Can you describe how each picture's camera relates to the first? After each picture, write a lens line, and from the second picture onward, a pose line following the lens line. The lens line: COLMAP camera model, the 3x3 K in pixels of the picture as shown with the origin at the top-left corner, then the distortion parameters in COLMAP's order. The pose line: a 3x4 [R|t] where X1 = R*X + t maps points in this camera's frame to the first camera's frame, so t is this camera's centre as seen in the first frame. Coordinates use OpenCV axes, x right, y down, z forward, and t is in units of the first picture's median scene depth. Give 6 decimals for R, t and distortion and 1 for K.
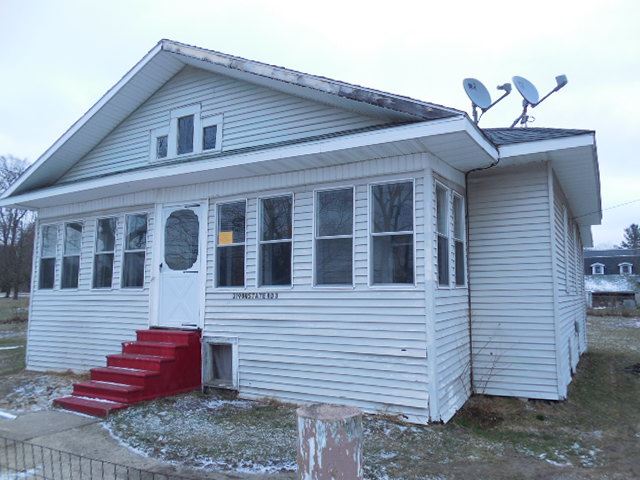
lens RADIAL K [[490.1, 0, 323.5], [0, 490.1, 235.4], [0, 0, 1]] dist [-0.067904, 0.059052]
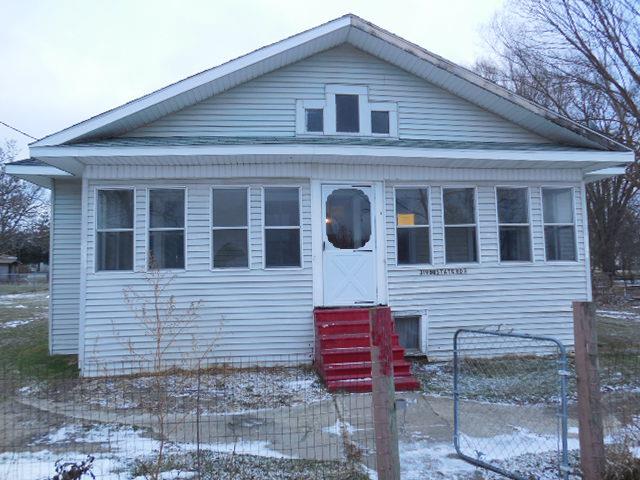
lens RADIAL K [[490.1, 0, 323.1], [0, 490.1, 241.8], [0, 0, 1]] dist [-0.067904, 0.059052]
pose [[0.806330, 0.025817, 0.590902, -0.962077], [-0.049061, 0.998524, 0.023320, 0.036761], [-0.589427, -0.047794, 0.806406, 0.222595]]
